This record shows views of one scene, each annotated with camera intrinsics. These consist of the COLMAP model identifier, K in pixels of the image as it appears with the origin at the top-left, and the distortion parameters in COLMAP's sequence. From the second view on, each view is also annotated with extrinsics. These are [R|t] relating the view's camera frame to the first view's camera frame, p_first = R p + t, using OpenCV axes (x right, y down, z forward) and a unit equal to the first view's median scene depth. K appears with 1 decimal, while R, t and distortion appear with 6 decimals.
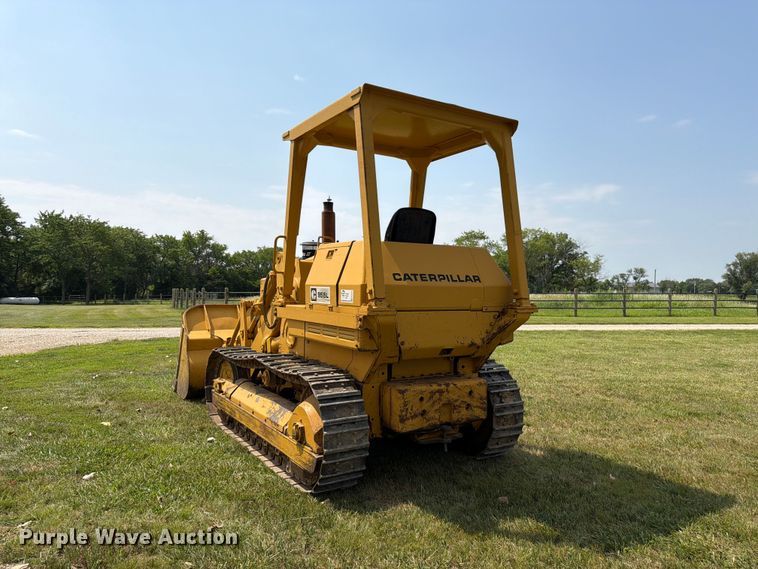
lens RADIAL K [[542.7, 0, 377.9], [0, 542.7, 288.4], [0, 0, 1]] dist [0.044909, -0.048196]
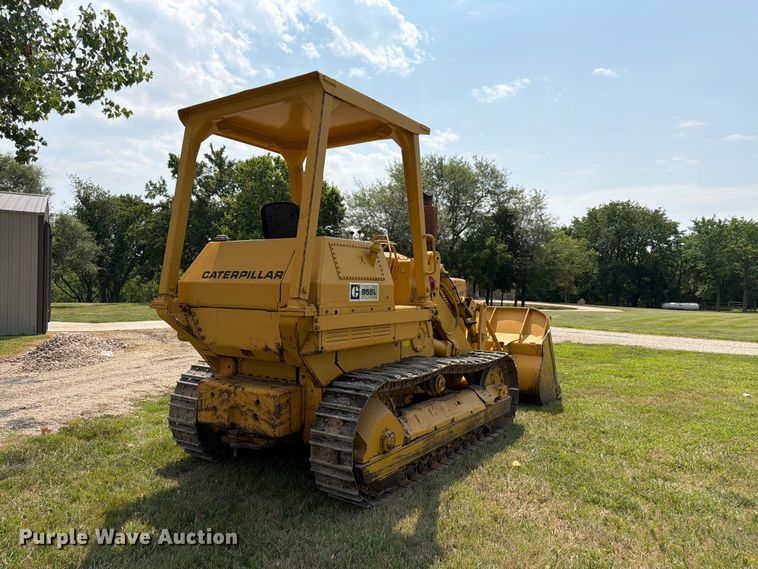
lens RADIAL K [[536.3, 0, 379.8], [0, 536.3, 299.2], [0, 0, 1]] dist [0.128167, -0.170854]
pose [[0.401987, 0.015479, -0.915515, 1.033916], [-0.008884, 0.999876, 0.013005, 0.008508], [0.915602, 0.002905, 0.402074, 0.801002]]
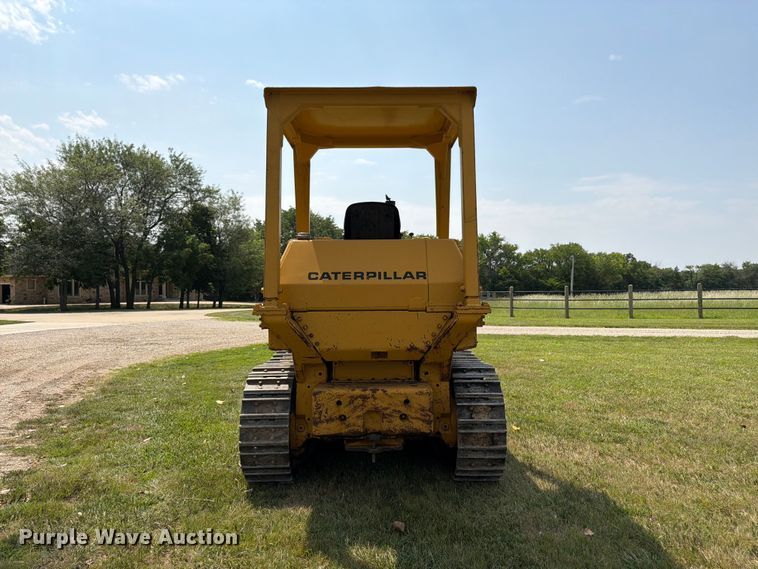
lens RADIAL K [[542.7, 0, 377.9], [0, 542.7, 288.4], [0, 0, 1]] dist [0.044909, -0.048196]
pose [[0.850173, -0.017290, -0.526219, 0.589245], [0.017888, 0.999832, -0.003951, 0.006413], [0.526199, -0.006054, 0.850340, 0.204573]]
